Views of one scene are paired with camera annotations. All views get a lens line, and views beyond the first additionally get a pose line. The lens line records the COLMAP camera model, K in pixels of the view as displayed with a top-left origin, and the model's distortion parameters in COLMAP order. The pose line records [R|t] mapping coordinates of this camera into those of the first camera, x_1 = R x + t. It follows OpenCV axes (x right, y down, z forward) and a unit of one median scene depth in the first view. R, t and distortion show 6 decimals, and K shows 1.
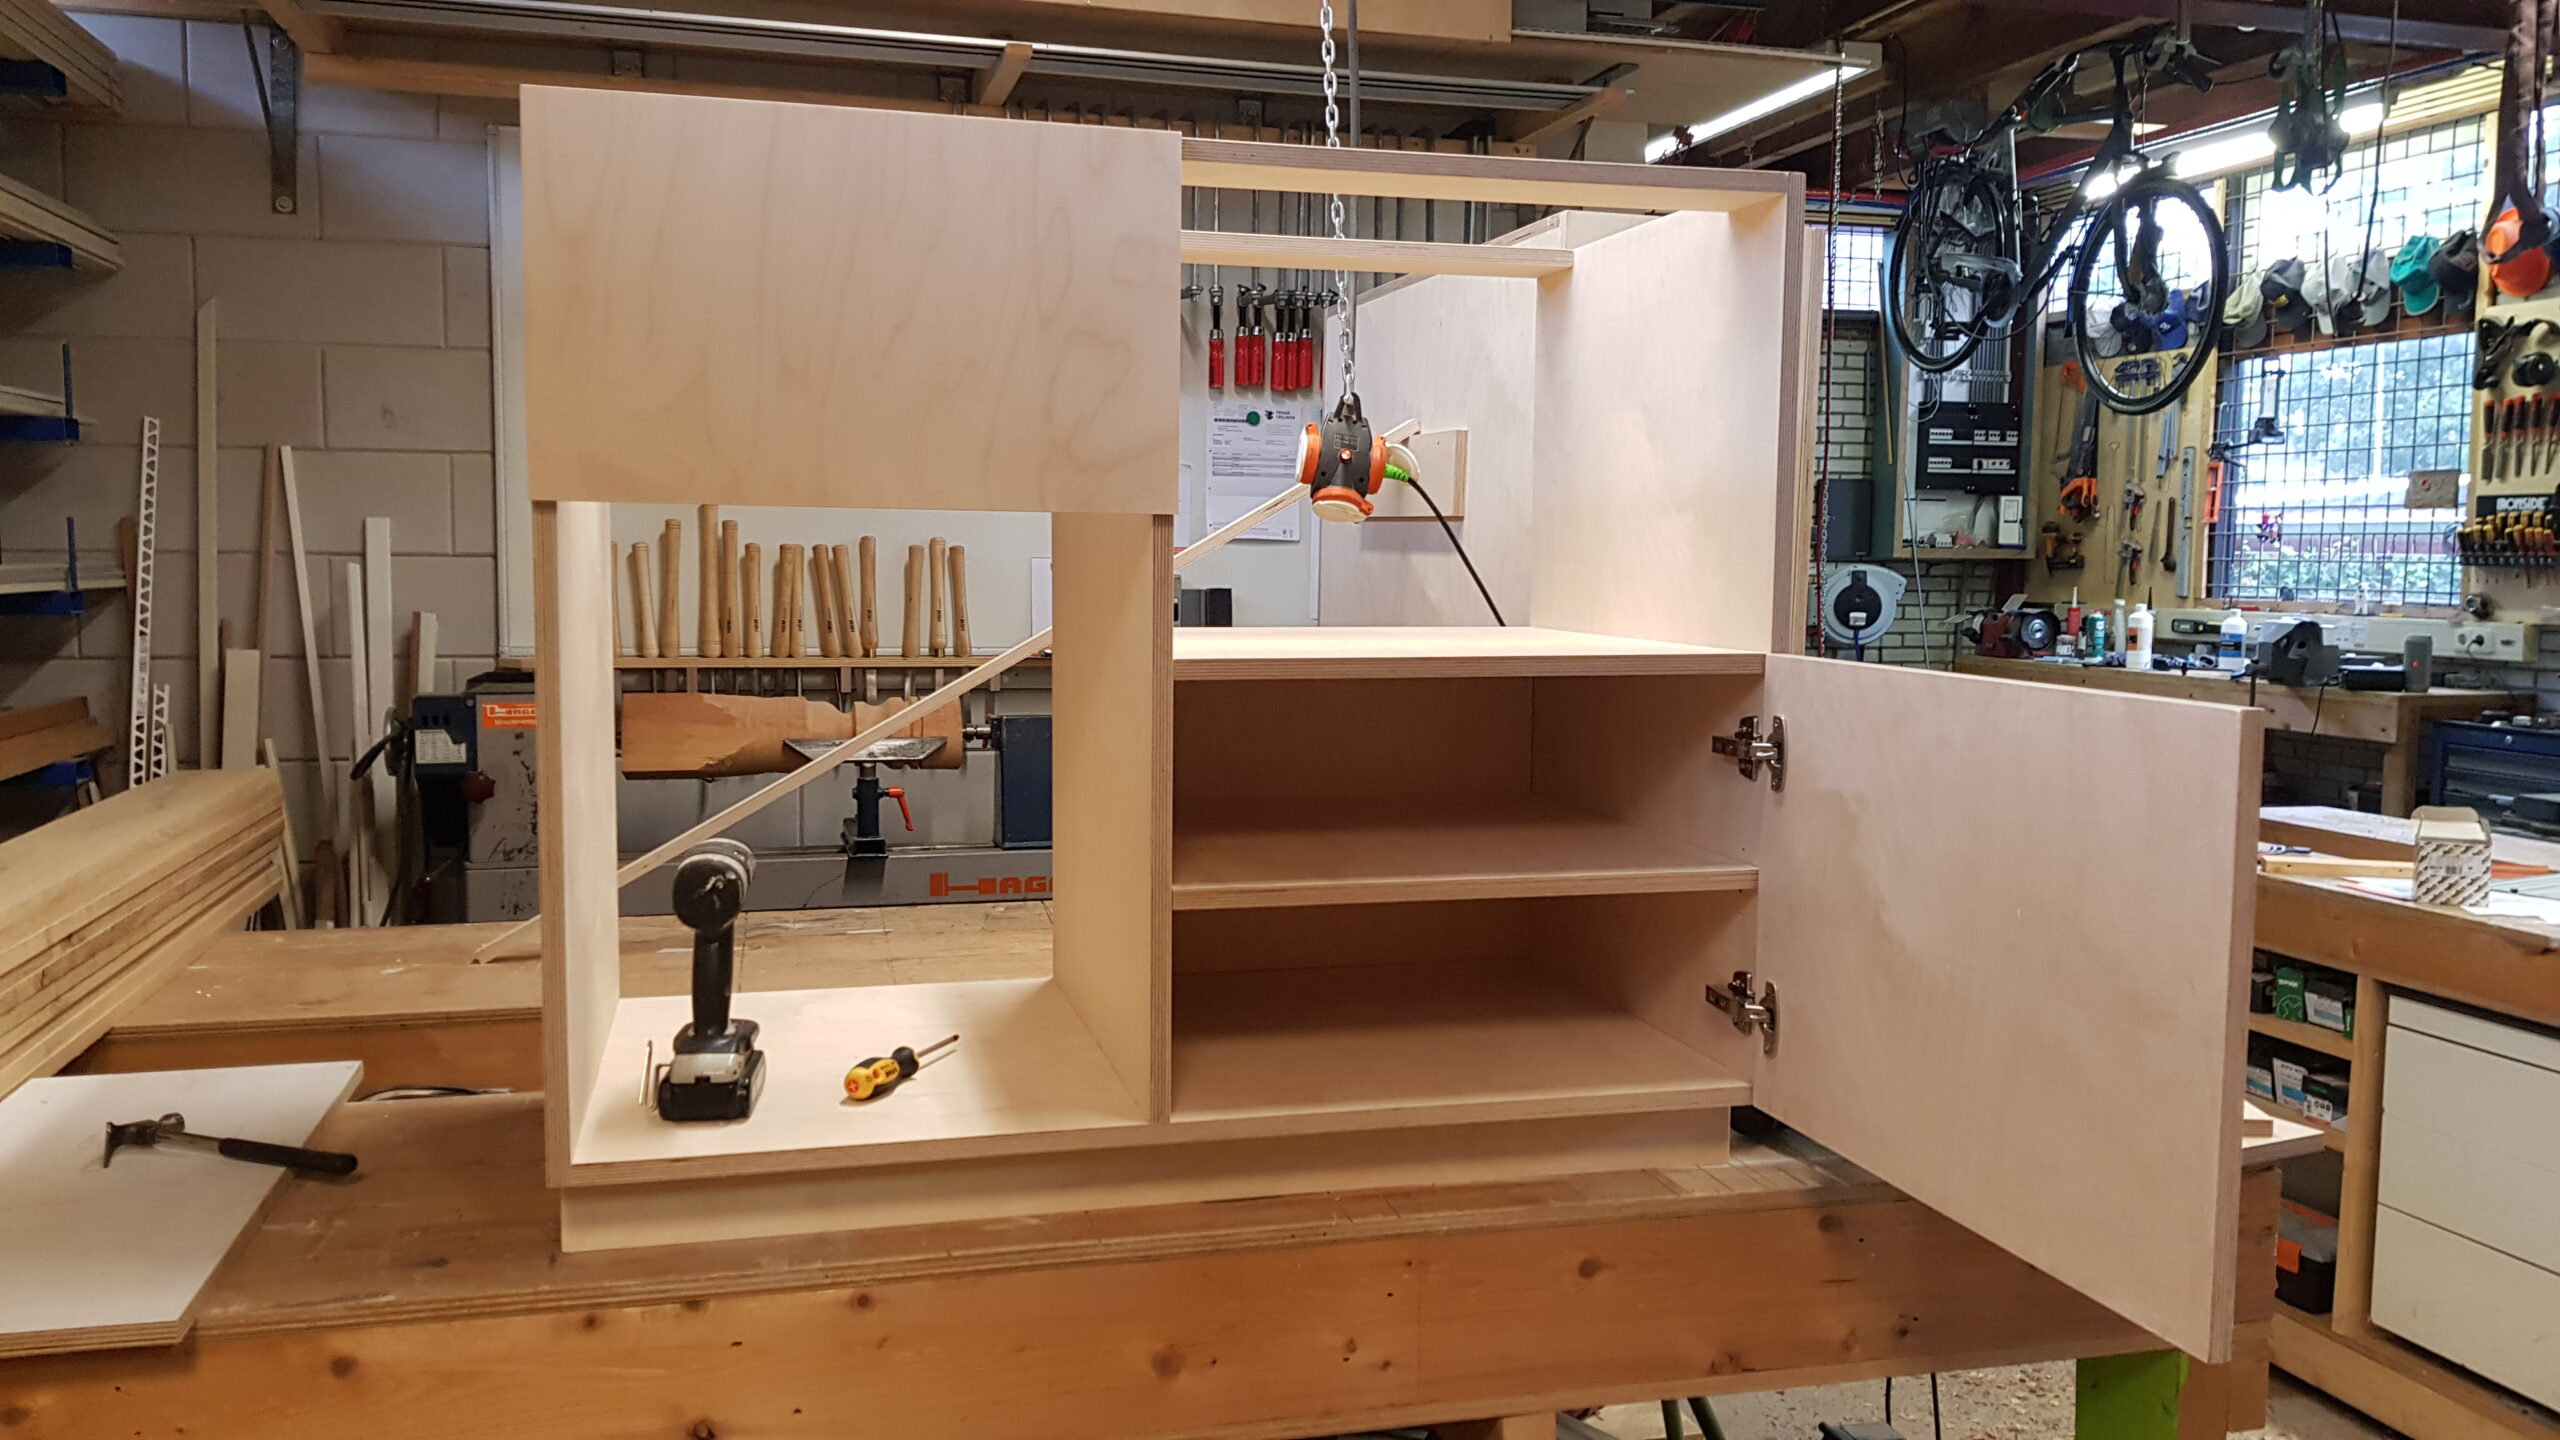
lens RADIAL K [[1975.7, 0, 1273.2], [0, 1975.7, 704.0], [0, 0, 1]] dist [0.074814, -0.120353]
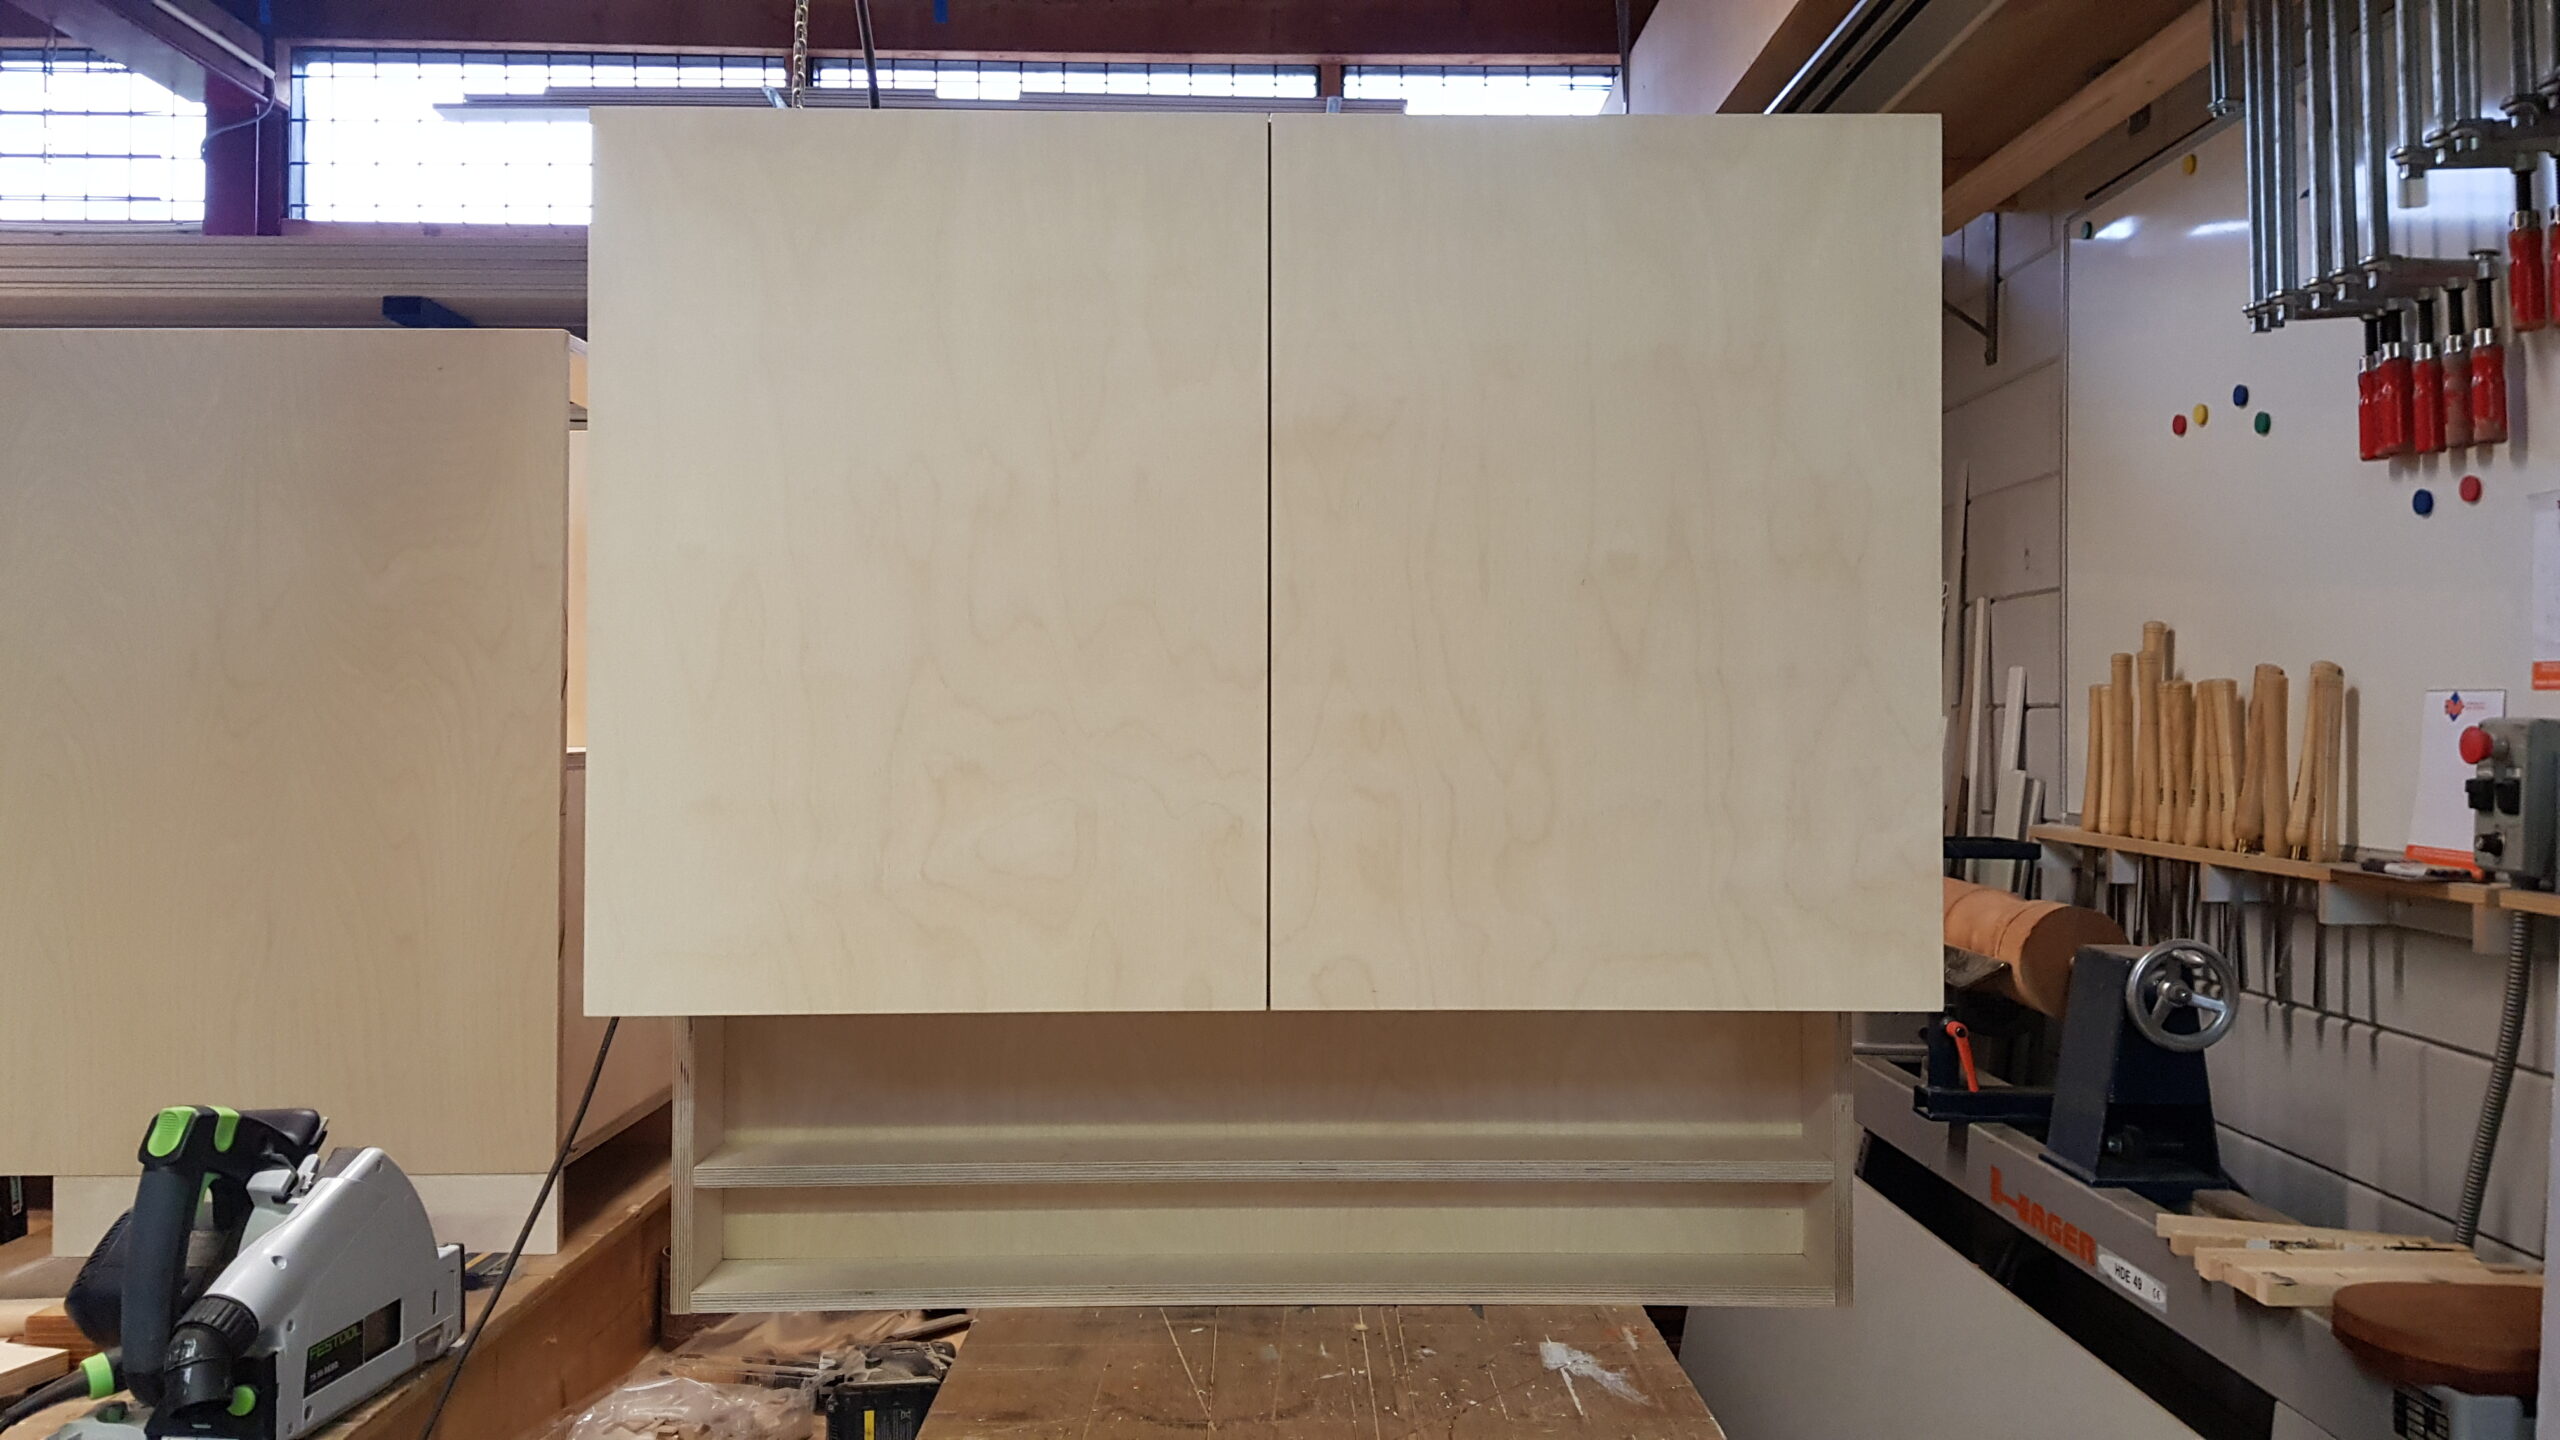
lens RADIAL K [[1993.5, 0, 1288.7], [0, 1993.5, 680.3], [0, 0, 1]] dist [0.058326, -0.095048]
pose [[-0.243387, -0.030525, -0.969449, 0.545247], [-0.075559, 0.997064, -0.012425, -0.051021], [0.966982, 0.070226, -0.244978, 0.917928]]
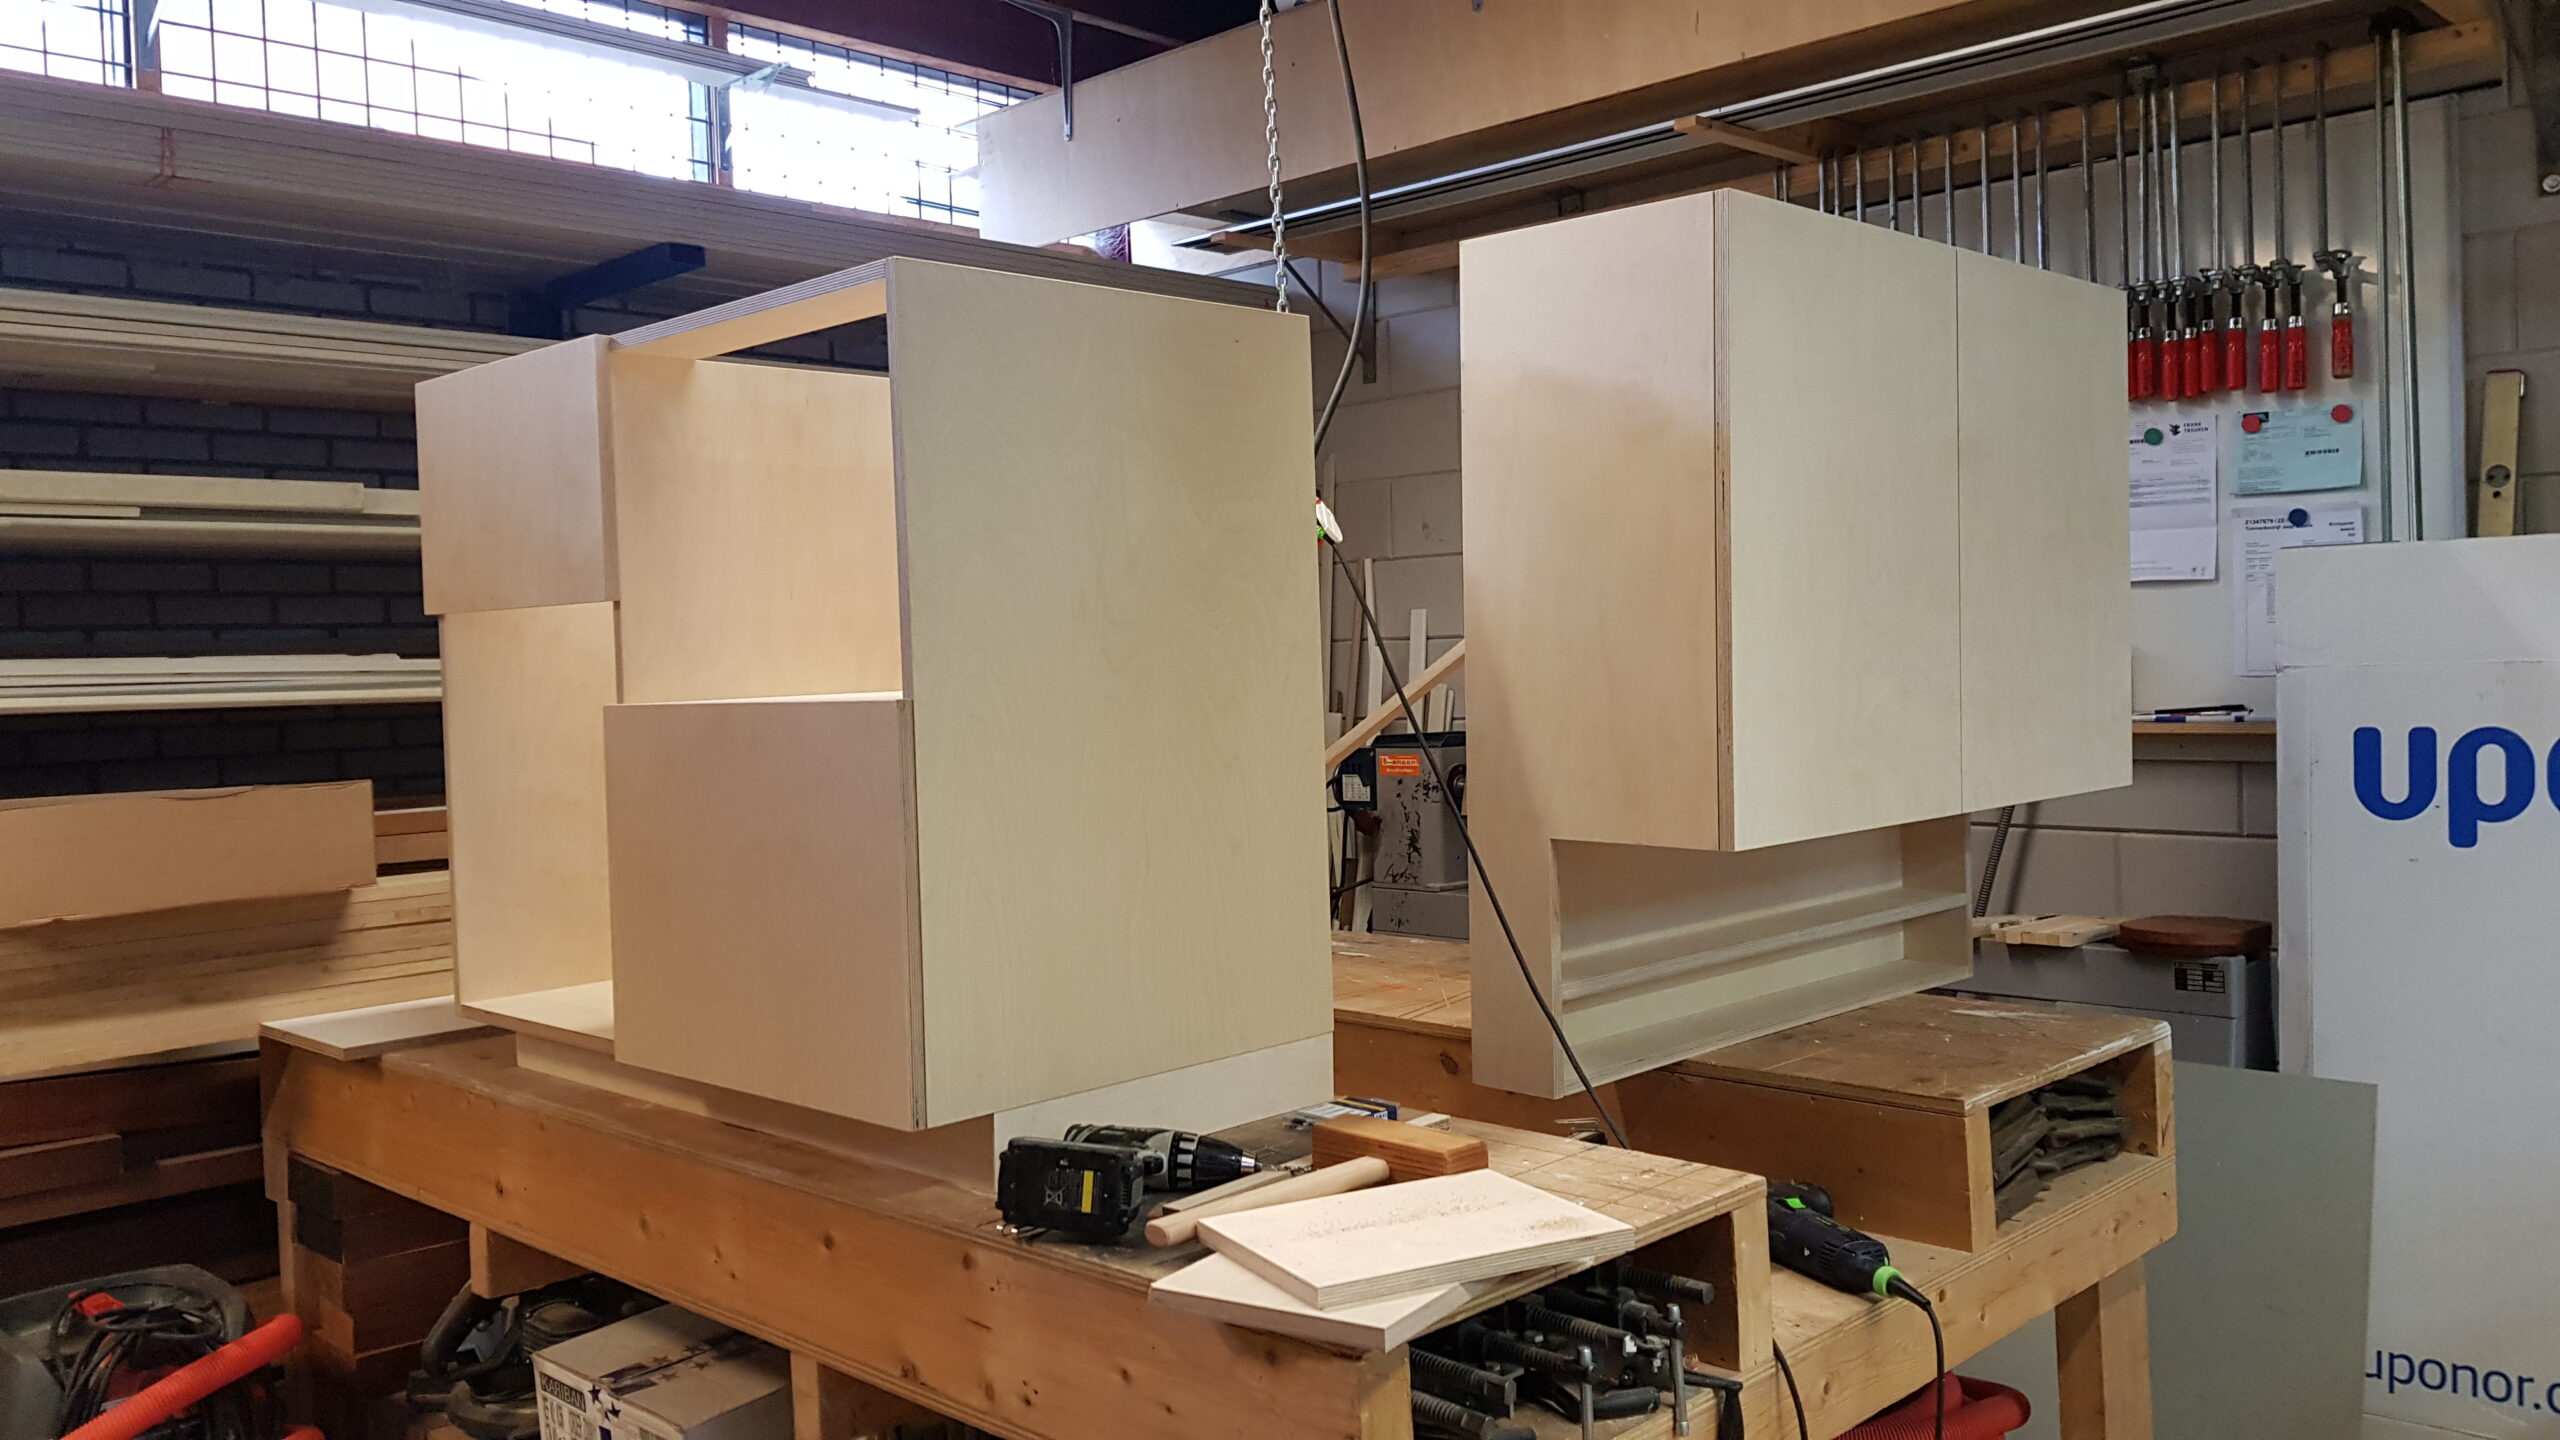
lens RADIAL K [[1975.7, 0, 1273.2], [0, 1975.7, 704.0], [0, 0, 1]] dist [0.074814, -0.120353]
pose [[0.508989, -0.003876, -0.860764, 0.595114], [-0.027259, 0.999416, -0.020619, -0.004533], [0.860341, 0.033958, 0.508586, 0.288760]]
